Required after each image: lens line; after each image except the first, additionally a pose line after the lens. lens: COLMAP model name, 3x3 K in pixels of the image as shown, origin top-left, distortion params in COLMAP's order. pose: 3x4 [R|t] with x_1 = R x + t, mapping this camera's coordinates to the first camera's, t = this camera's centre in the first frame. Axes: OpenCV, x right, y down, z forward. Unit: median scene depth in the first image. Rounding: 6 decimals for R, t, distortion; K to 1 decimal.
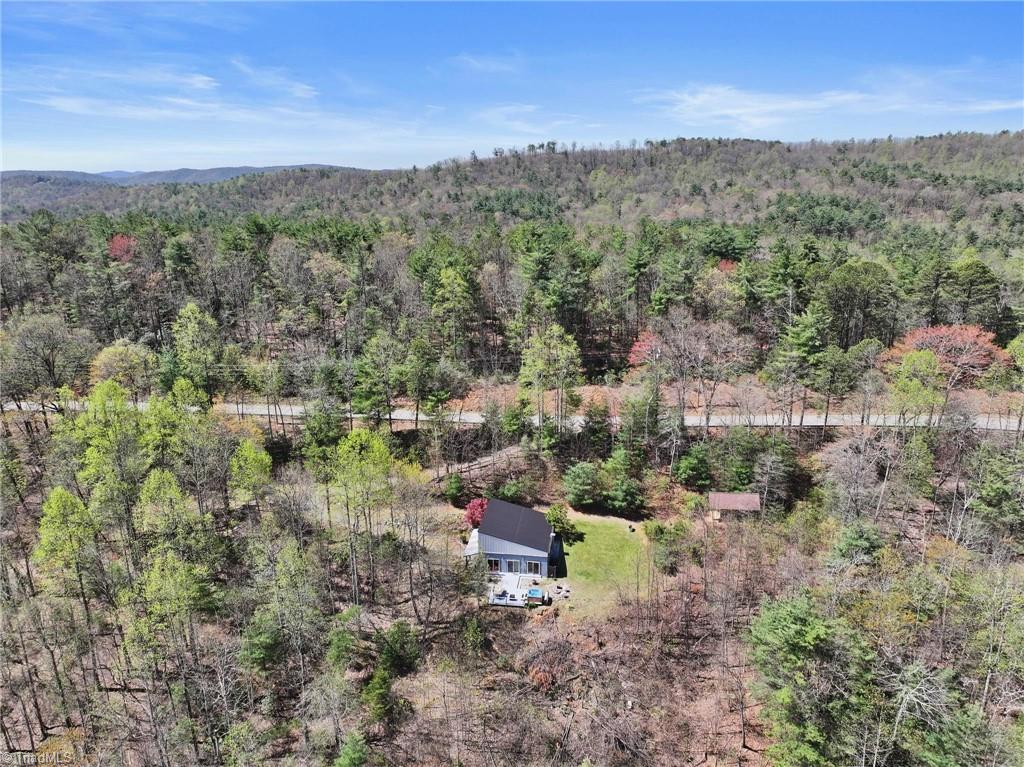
lens RADIAL K [[709.3, 0, 510.6], [0, 709.3, 384.9], [0, 0, 1]] dist [0.005189, -0.001859]
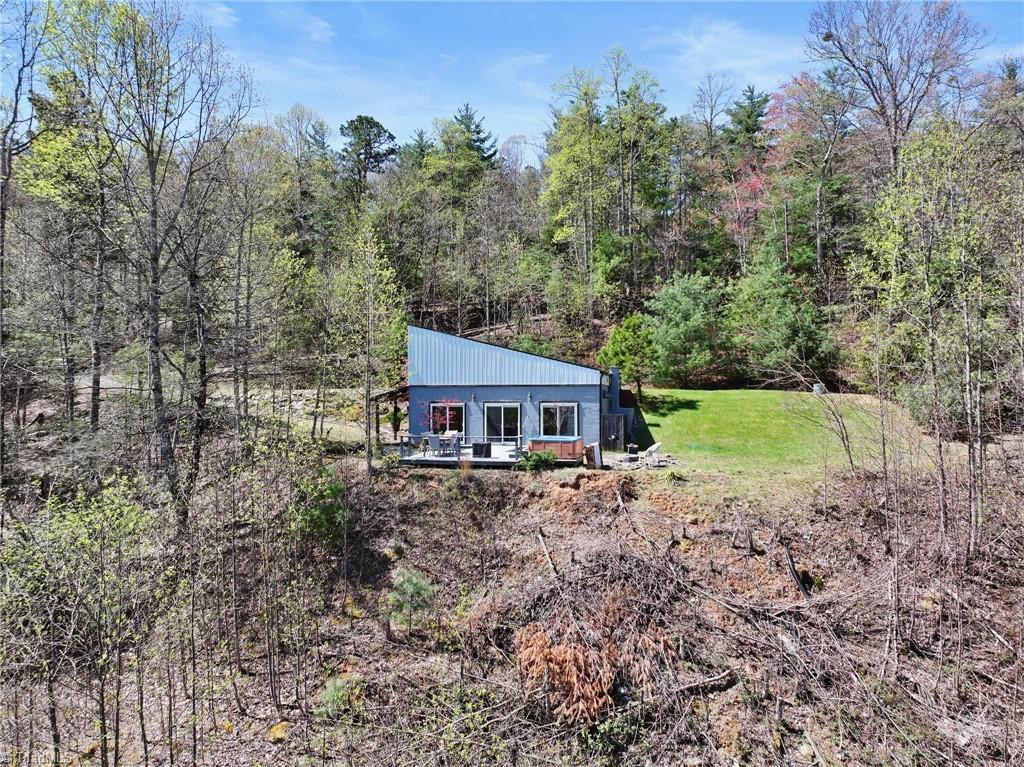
lens RADIAL K [[709.3, 0, 514.1], [0, 709.3, 382.5], [0, 0, 1]] dist [0.005189, -0.001859]
pose [[0.996105, 0.002200, -0.088149, 0.044792], [-0.028433, 0.954305, -0.297479, 0.377336], [0.083466, 0.298827, 0.950650, 0.726806]]
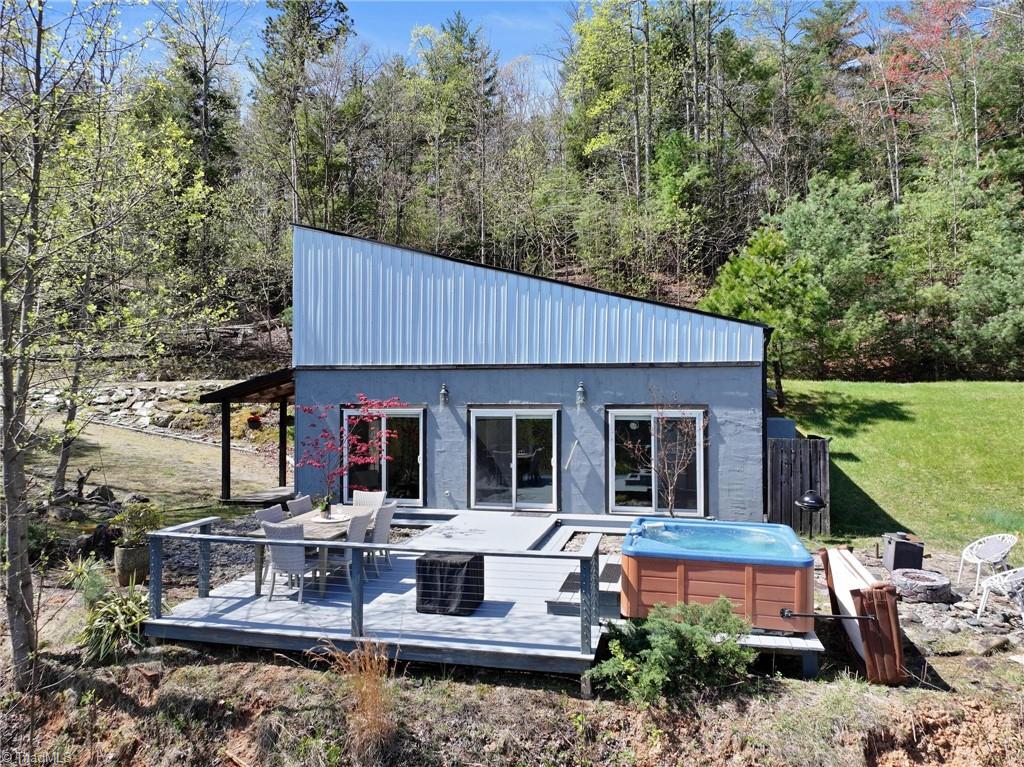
lens RADIAL K [[709.3, 0, 512.7], [0, 709.3, 384.7], [0, 0, 1]] dist [0.005189, -0.001859]
pose [[0.996011, 0.004153, -0.089133, 0.017936], [-0.030202, 0.955646, -0.292966, 0.313959], [0.083963, 0.294489, 0.951959, 0.946636]]
